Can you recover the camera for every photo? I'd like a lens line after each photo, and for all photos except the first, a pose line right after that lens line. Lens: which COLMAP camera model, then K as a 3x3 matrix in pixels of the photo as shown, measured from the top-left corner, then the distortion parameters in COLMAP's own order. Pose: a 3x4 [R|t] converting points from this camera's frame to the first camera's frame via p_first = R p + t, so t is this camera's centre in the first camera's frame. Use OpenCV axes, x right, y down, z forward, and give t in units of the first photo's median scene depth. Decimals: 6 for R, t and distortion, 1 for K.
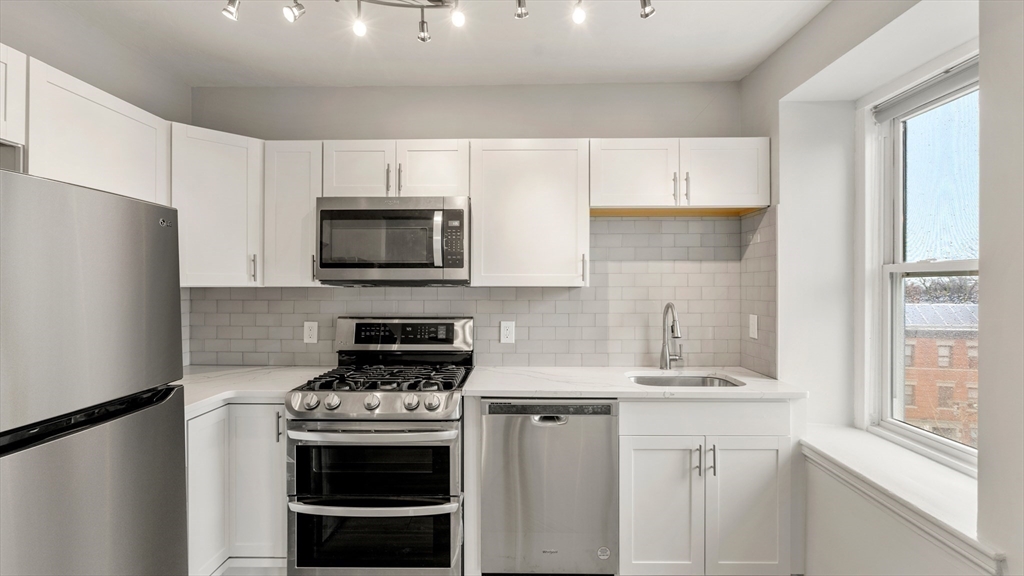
lens RADIAL K [[469.2, 0, 508.2], [0, 469.2, 286.2], [0, 0, 1]] dist [-0.004308, 0.001071]
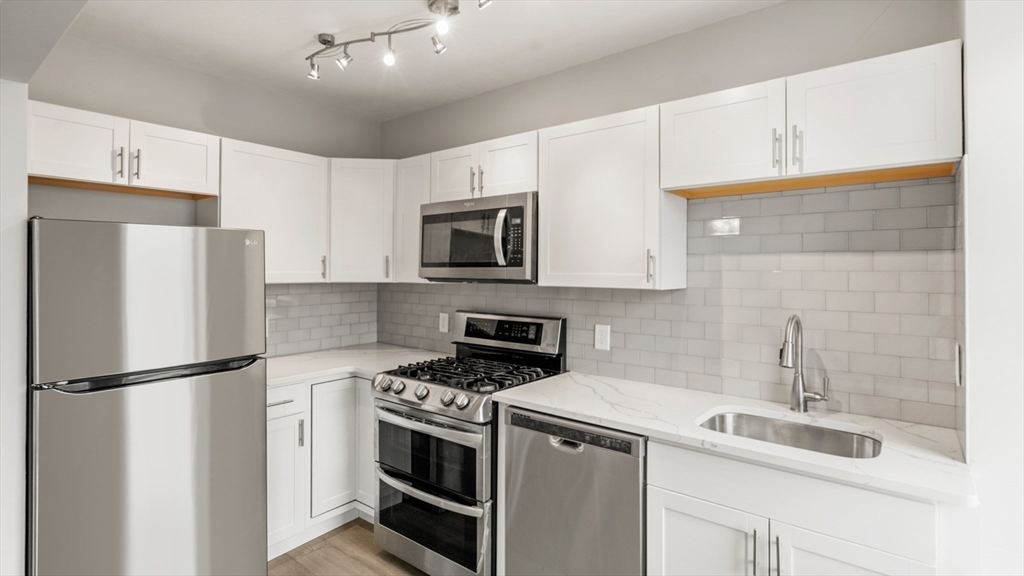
lens RADIAL K [[495.9, 0, 509.7], [0, 495.9, 263.5], [0, 0, 1]] dist [0.000297, 0.002840]
pose [[0.792559, -0.006072, -0.609765, 0.486372], [-0.001474, 0.999928, -0.011872, -0.033076], [0.609794, 0.010308, 0.792493, 0.177272]]
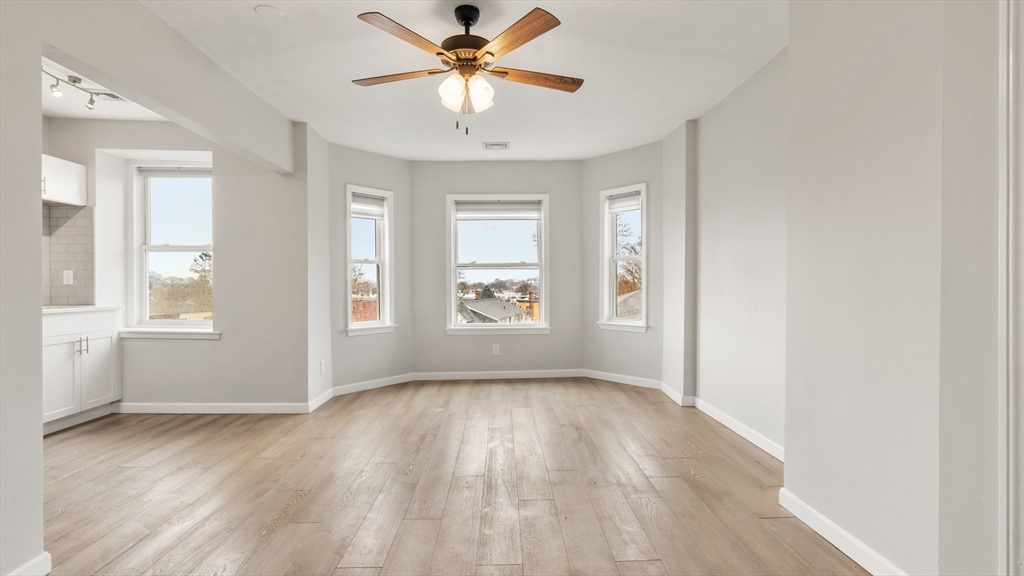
lens RADIAL K [[495.9, 0, 513.9], [0, 495.9, 289.6], [0, 0, 1]] dist [0.000297, 0.002840]
pose [[-0.043568, -0.014487, 0.998945, -1.337324], [-0.002360, 0.999894, 0.014398, 0.105570], [-0.999048, -0.001730, -0.043598, -0.493961]]
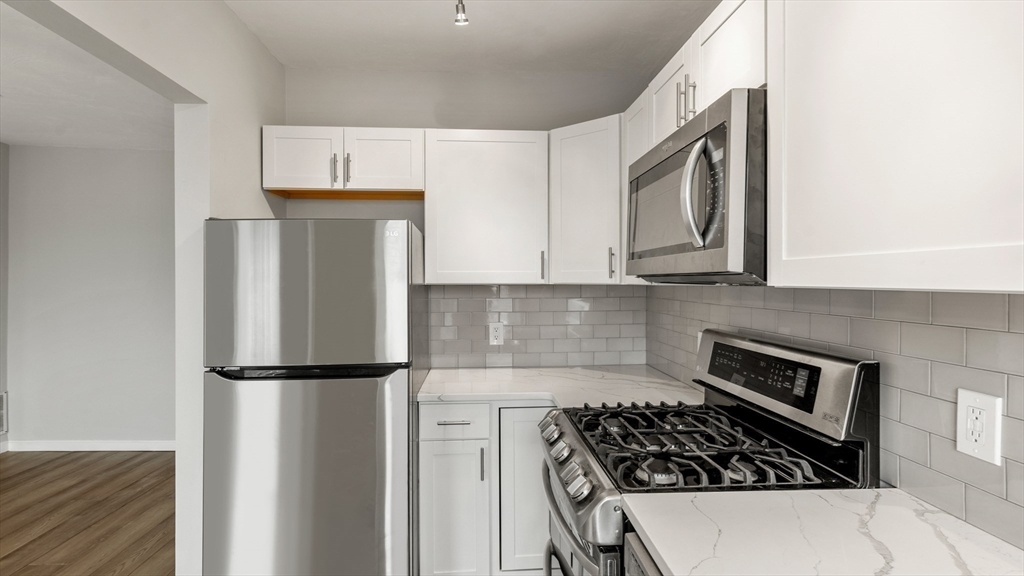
lens RADIAL K [[495.9, 0, 510.5], [0, 495.9, 278.7], [0, 0, 1]] dist [0.000297, 0.002840]
pose [[0.088401, -0.005308, -0.996071, 0.361886], [0.003519, 0.999981, -0.005017, -0.005523], [0.996079, -0.003062, 0.088418, 0.727232]]
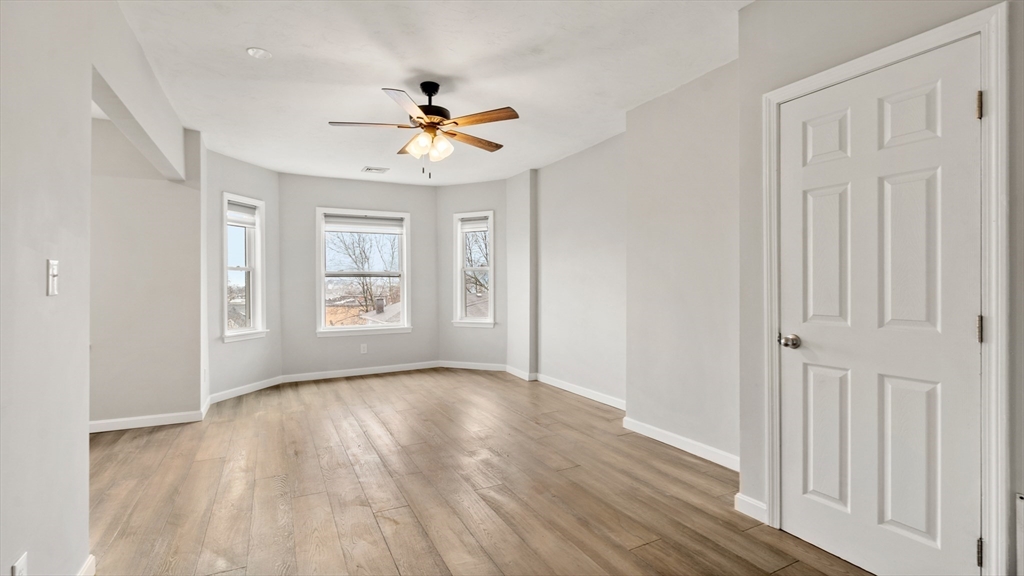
lens RADIAL K [[469.2, 0, 503.7], [0, 469.2, 286.1], [0, 0, 1]] dist [-0.004308, 0.001071]
pose [[-0.471253, 0.000298, 0.881998, -1.536768], [-0.001266, 0.999999, -0.001015, 0.093718], [-0.881997, -0.001595, -0.471252, 0.015621]]
